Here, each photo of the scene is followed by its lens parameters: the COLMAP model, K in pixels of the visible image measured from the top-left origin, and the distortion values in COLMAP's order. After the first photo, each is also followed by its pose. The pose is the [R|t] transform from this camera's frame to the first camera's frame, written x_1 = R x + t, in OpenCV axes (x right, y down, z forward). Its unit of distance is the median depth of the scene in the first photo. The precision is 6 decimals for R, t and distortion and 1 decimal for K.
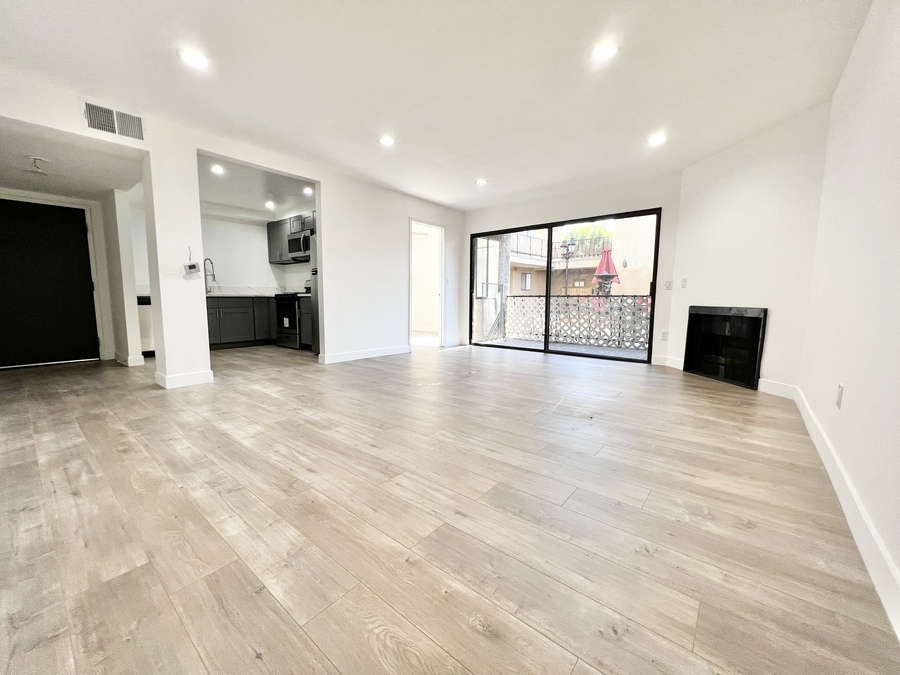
lens RADIAL K [[359.3, 0, 454.2], [0, 359.3, 337.4], [0, 0, 1]] dist [-0.001587, 0.001277]
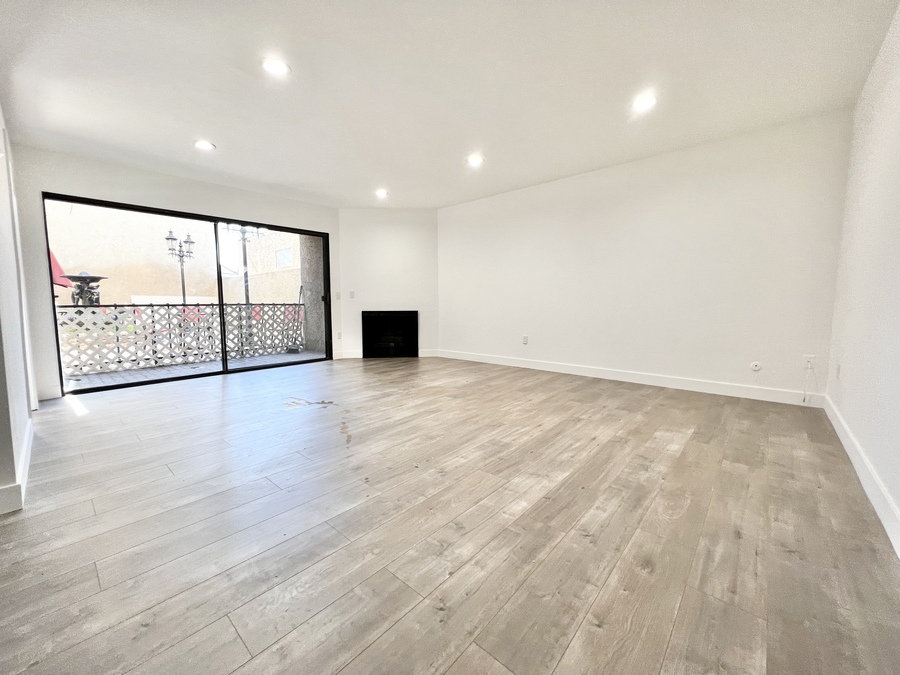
lens RADIAL K [[359.3, 0, 447.1], [0, 359.3, 336.4], [0, 0, 1]] dist [-0.001587, 0.001277]
pose [[0.047519, -0.095452, 0.994299, -1.351951], [0.119174, 0.988855, 0.089234, -0.142301], [-0.991736, 0.114254, 0.058365, 1.129750]]
